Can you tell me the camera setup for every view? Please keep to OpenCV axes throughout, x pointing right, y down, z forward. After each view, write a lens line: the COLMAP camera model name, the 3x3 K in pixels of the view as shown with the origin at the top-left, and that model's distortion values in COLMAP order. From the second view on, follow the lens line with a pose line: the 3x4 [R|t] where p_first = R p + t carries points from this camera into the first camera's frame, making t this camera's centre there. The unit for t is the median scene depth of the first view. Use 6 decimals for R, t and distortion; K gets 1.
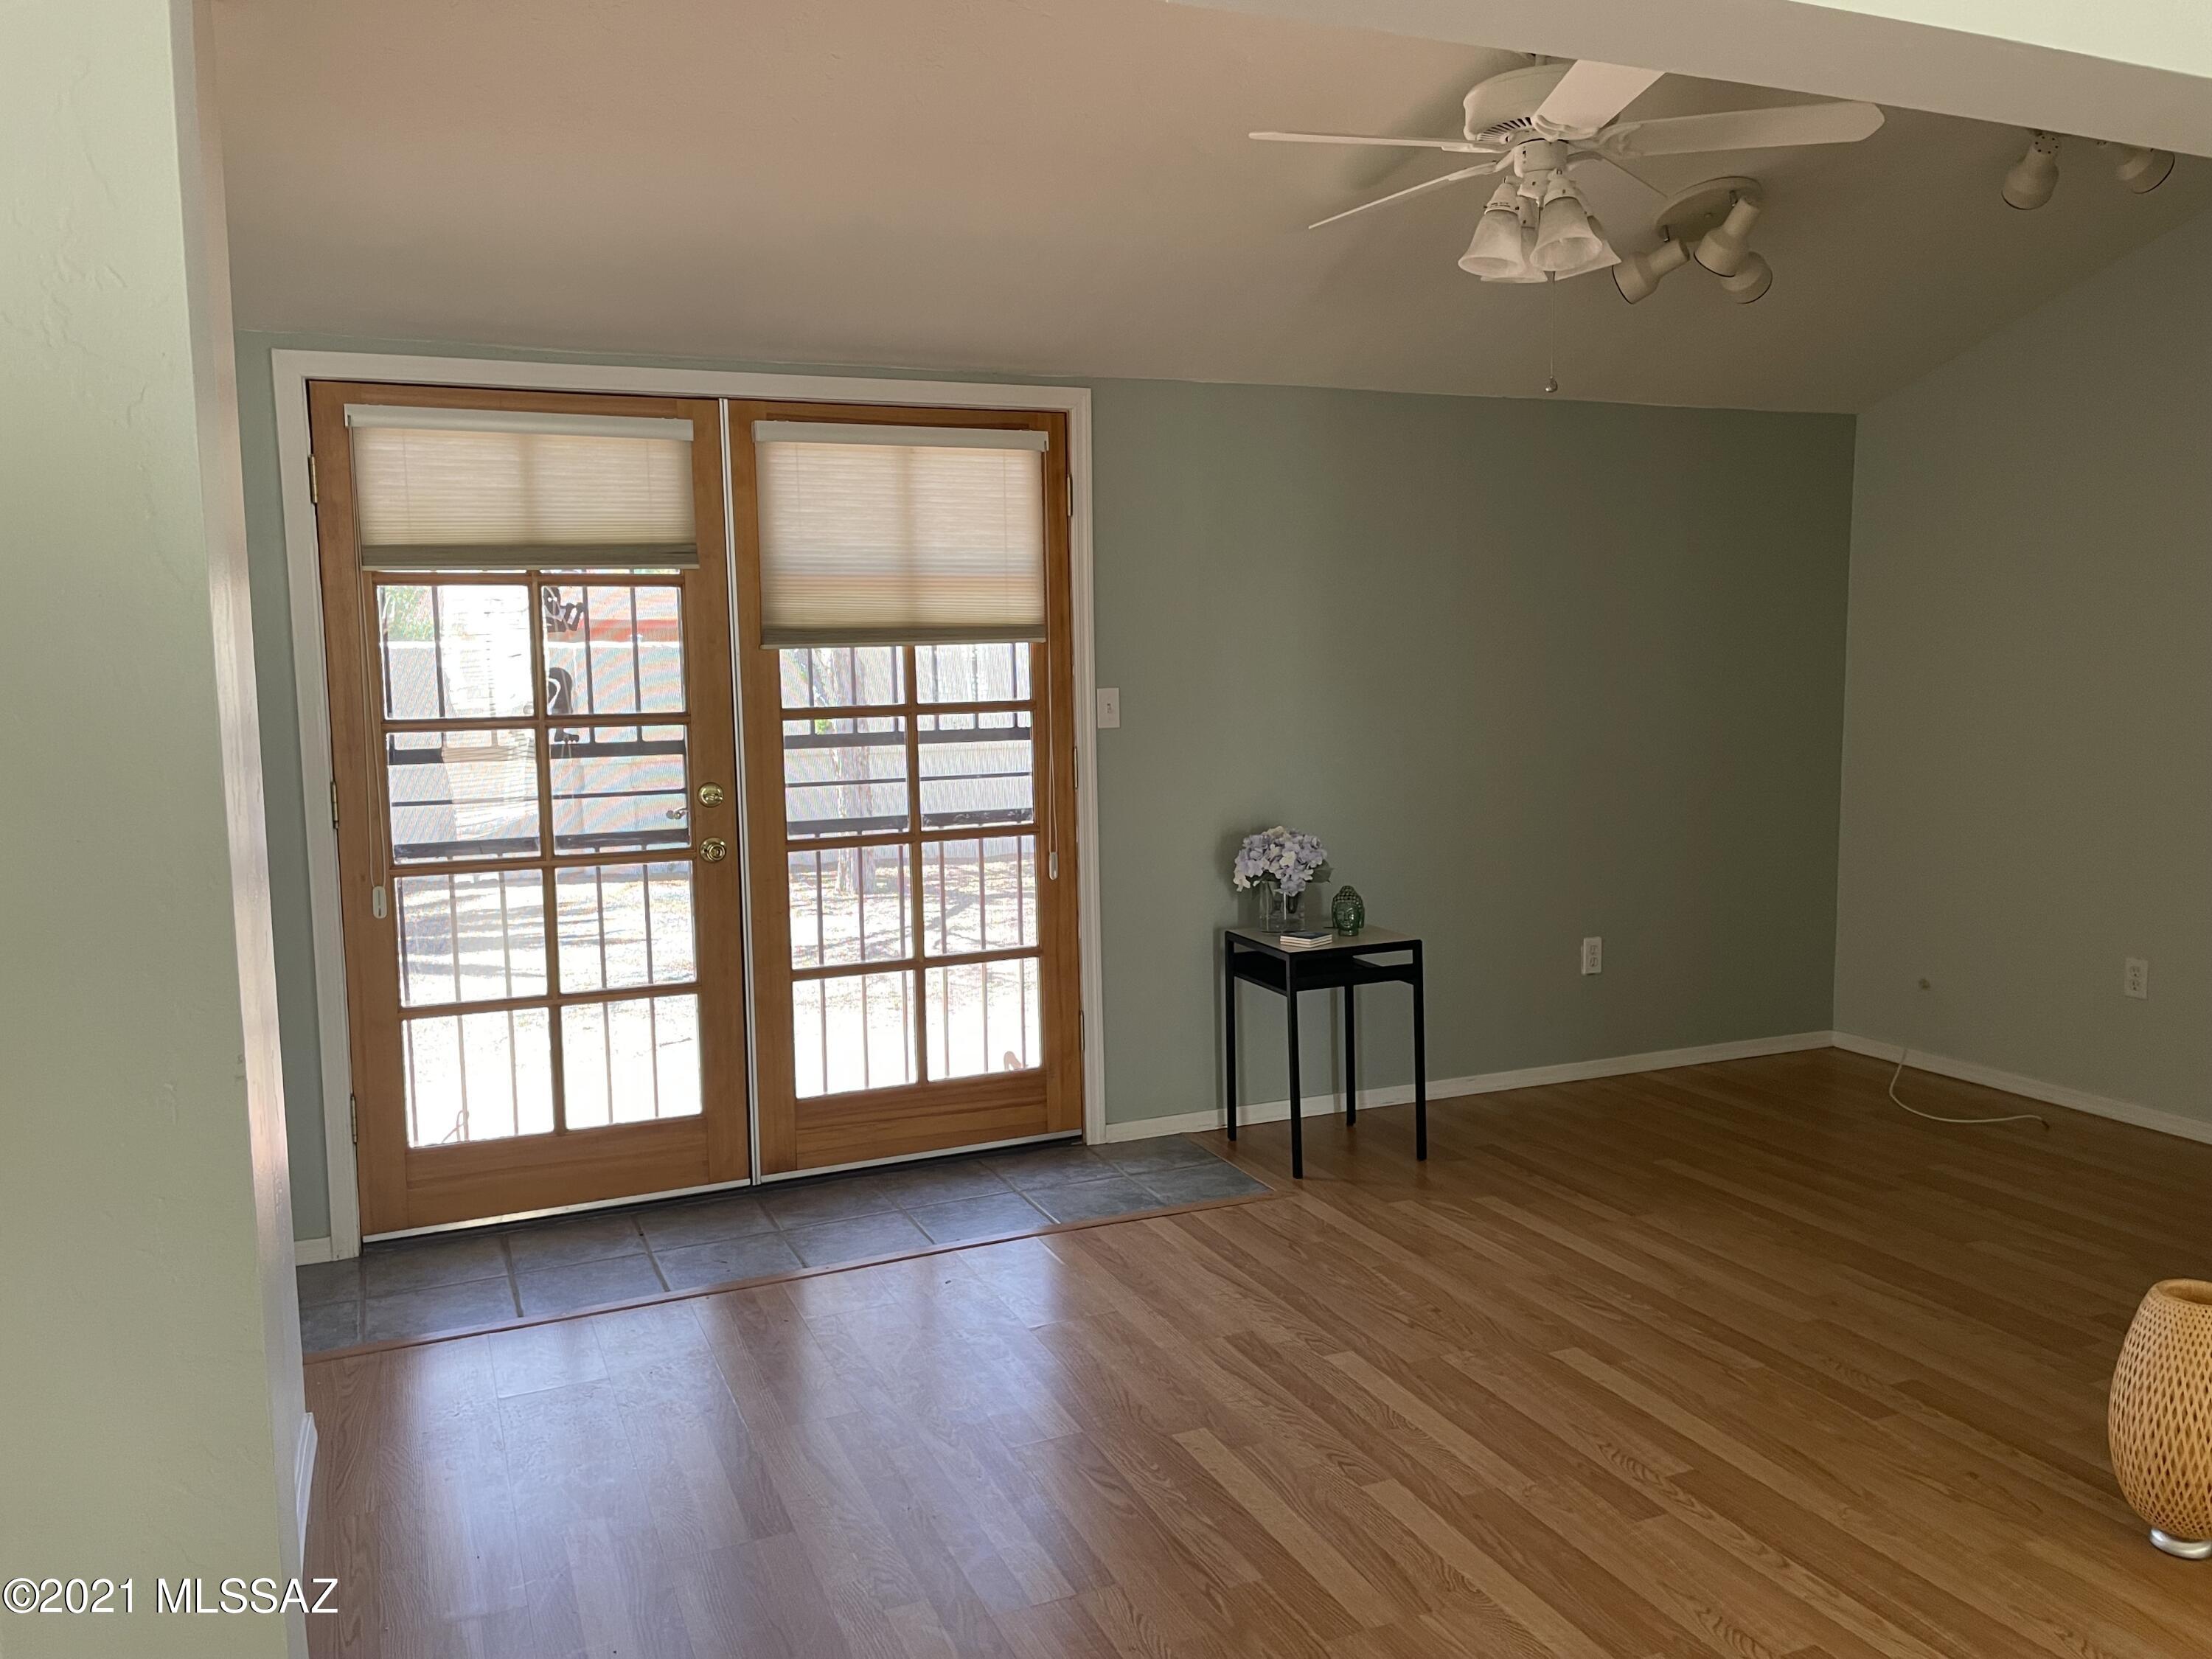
lens RADIAL K [[1617.8, 0, 1111.7], [0, 1617.8, 802.3], [0, 0, 1]] dist [0.081337, -0.126621]
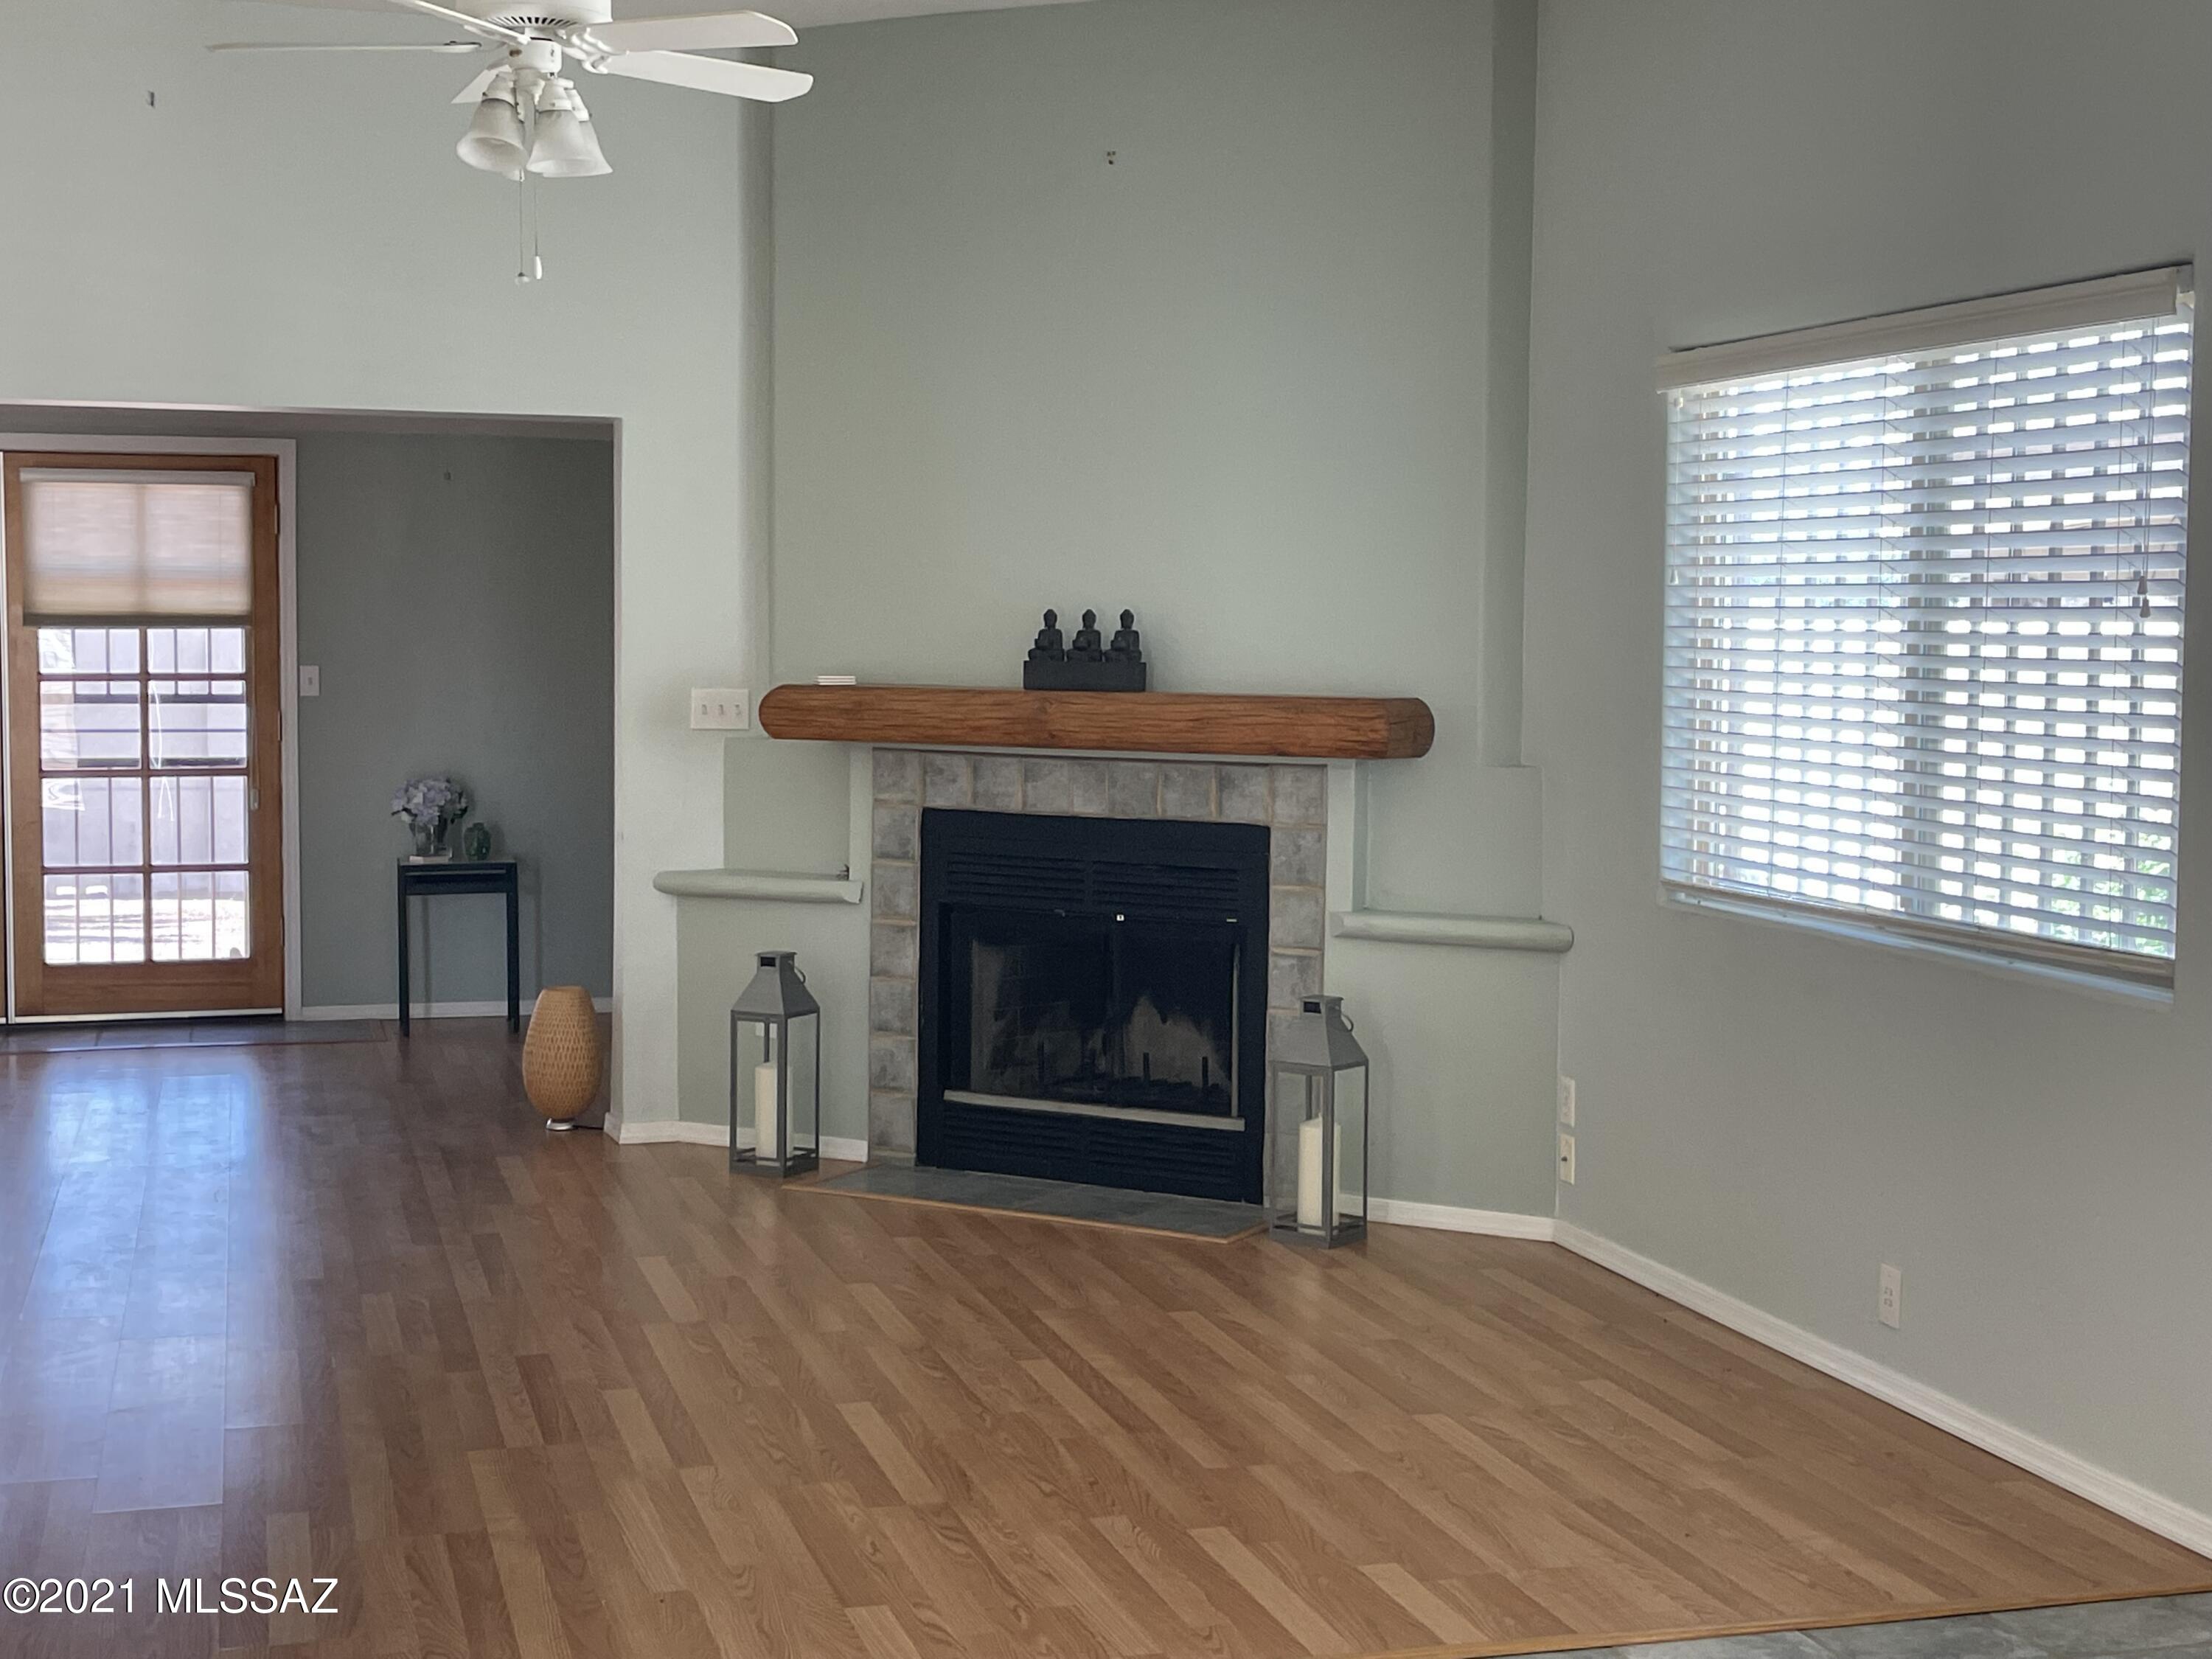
lens RADIAL K [[2929.7, 0, 1106.0], [0, 2929.7, 829.5], [0, 0, 1]] dist [0.229556, -0.838533]
pose [[0.991910, 0.031208, -0.123049, 0.980168], [-0.034487, 0.999102, -0.024607, 0.102565], [0.122171, 0.028652, 0.992095, -1.350697]]
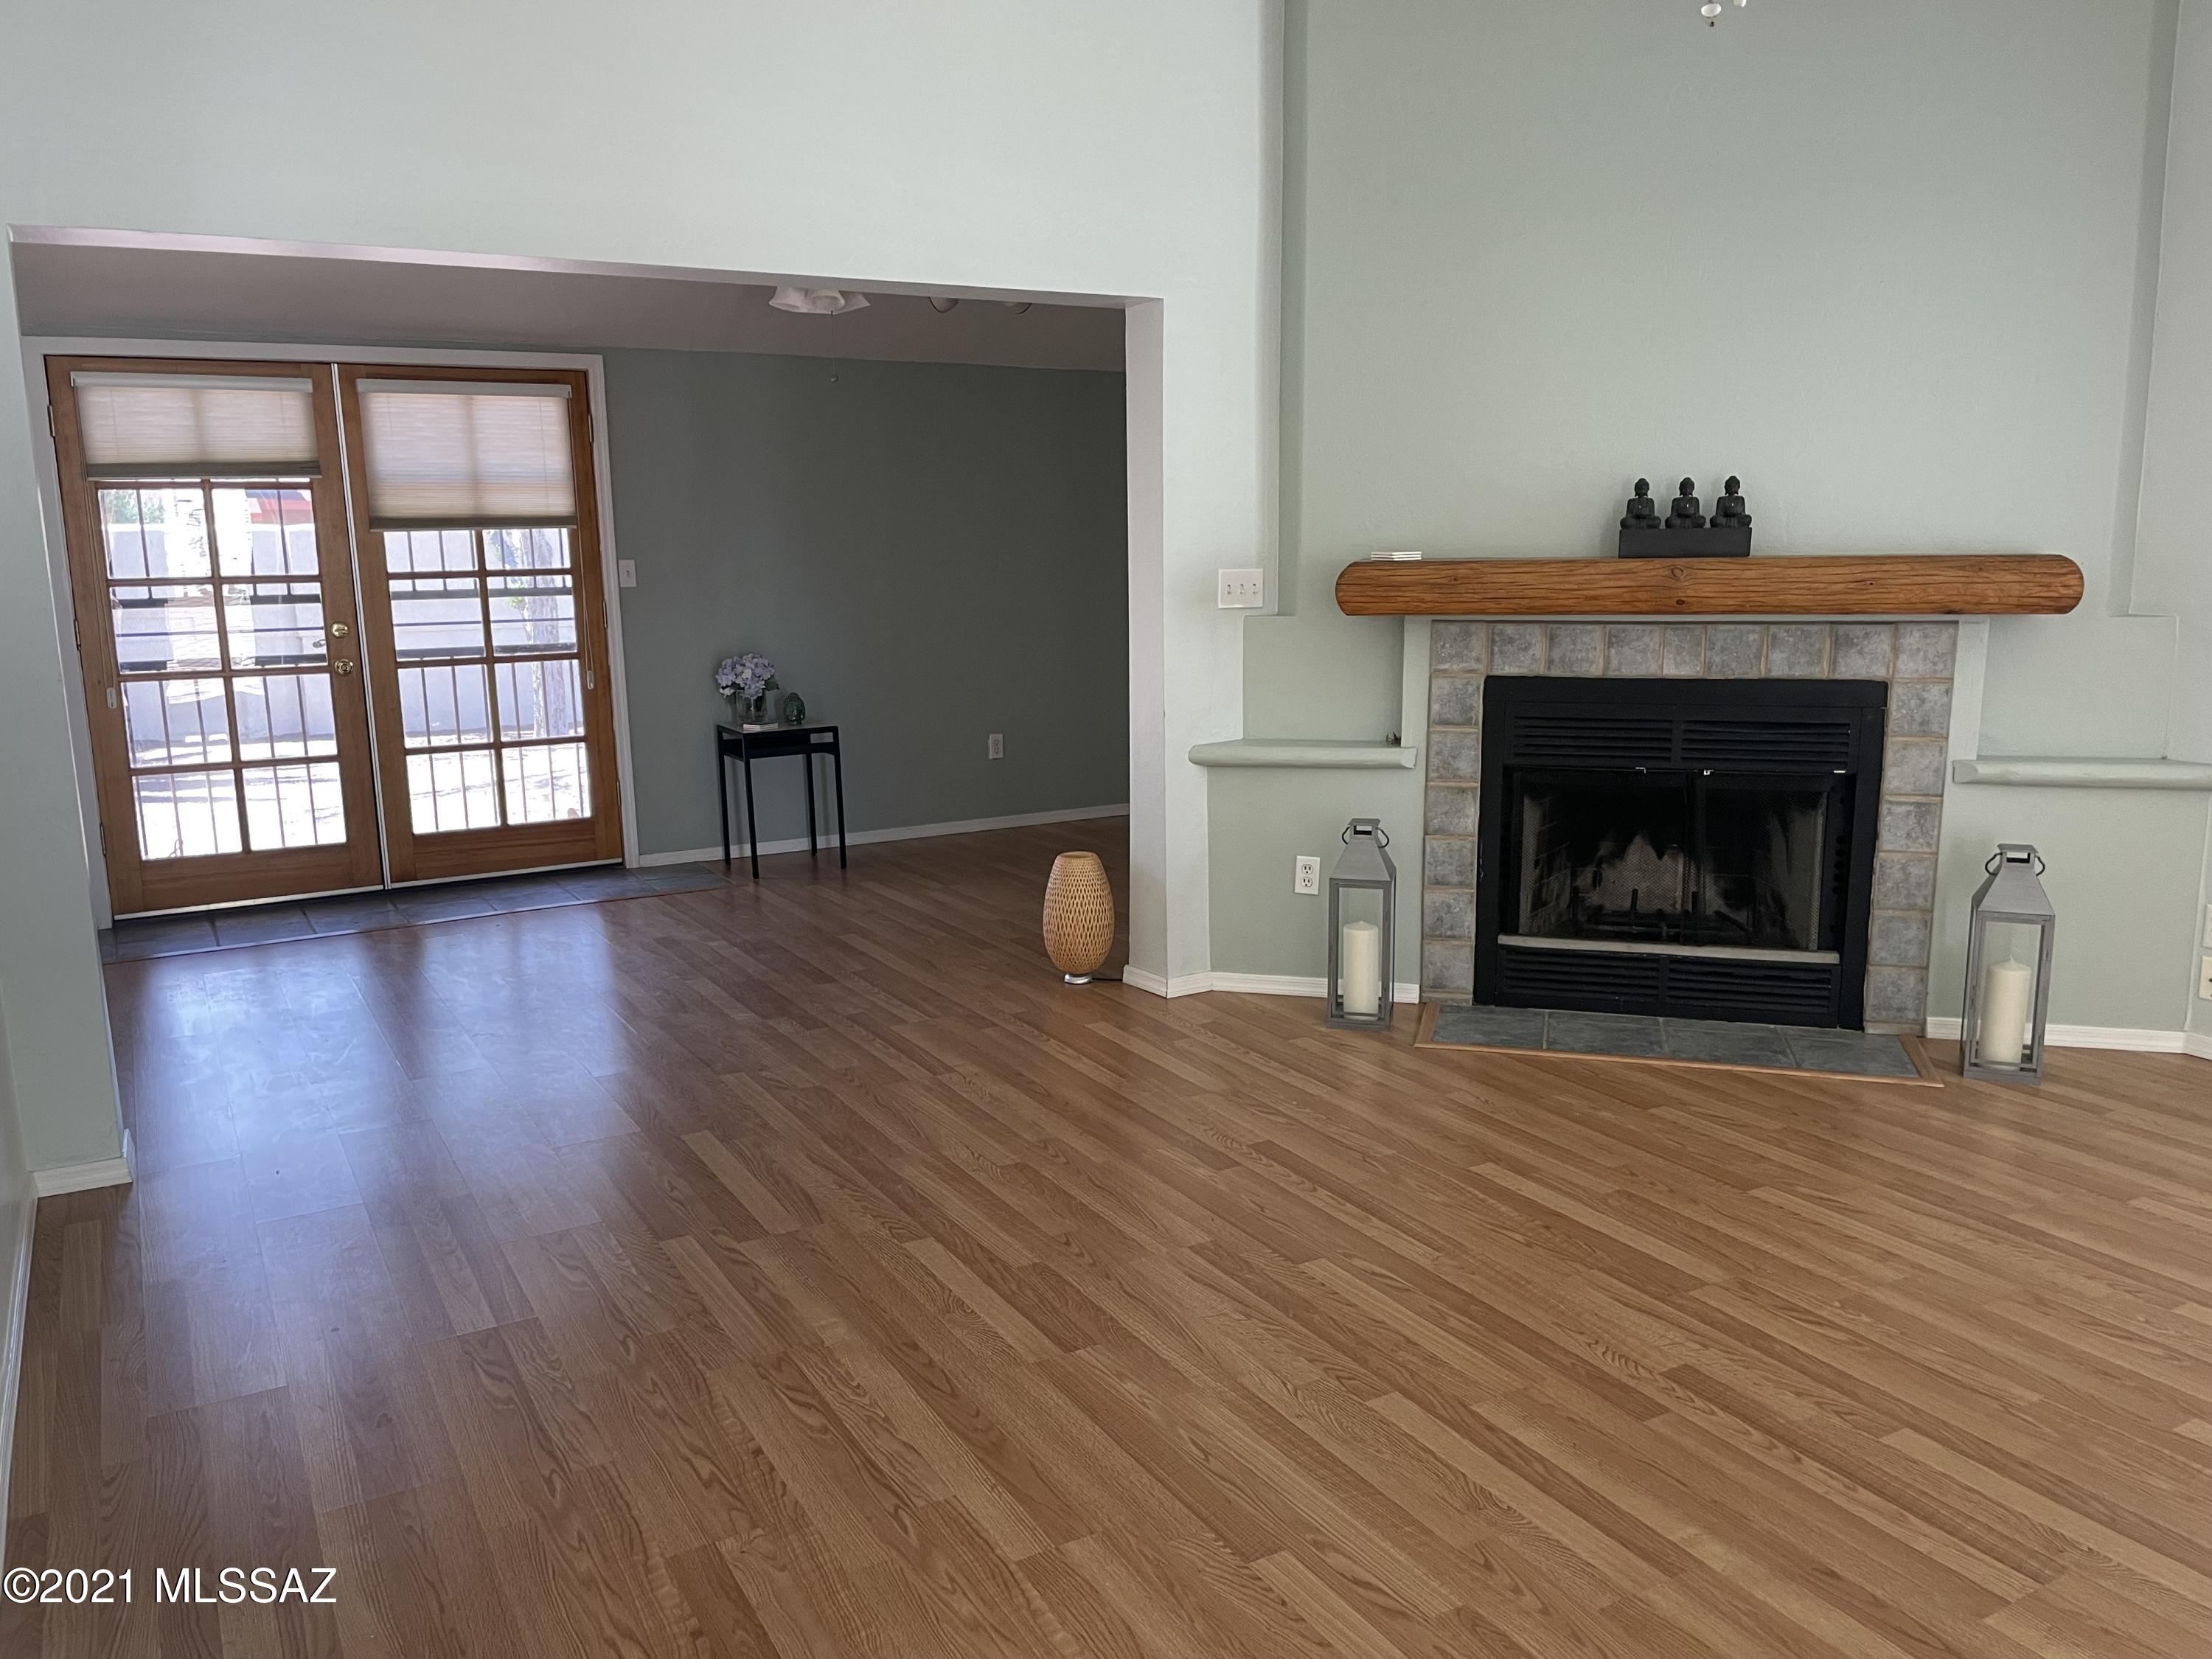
lens RADIAL K [[1670.5, 0, 1106.0], [0, 1670.5, 829.5], [0, 0, 1]] dist [0.104503, -0.137101]
pose [[0.993764, -0.018871, 0.109899, 0.274043], [0.009858, 0.996585, 0.081988, 0.055997], [-0.111071, -0.080394, 0.990555, -0.633590]]
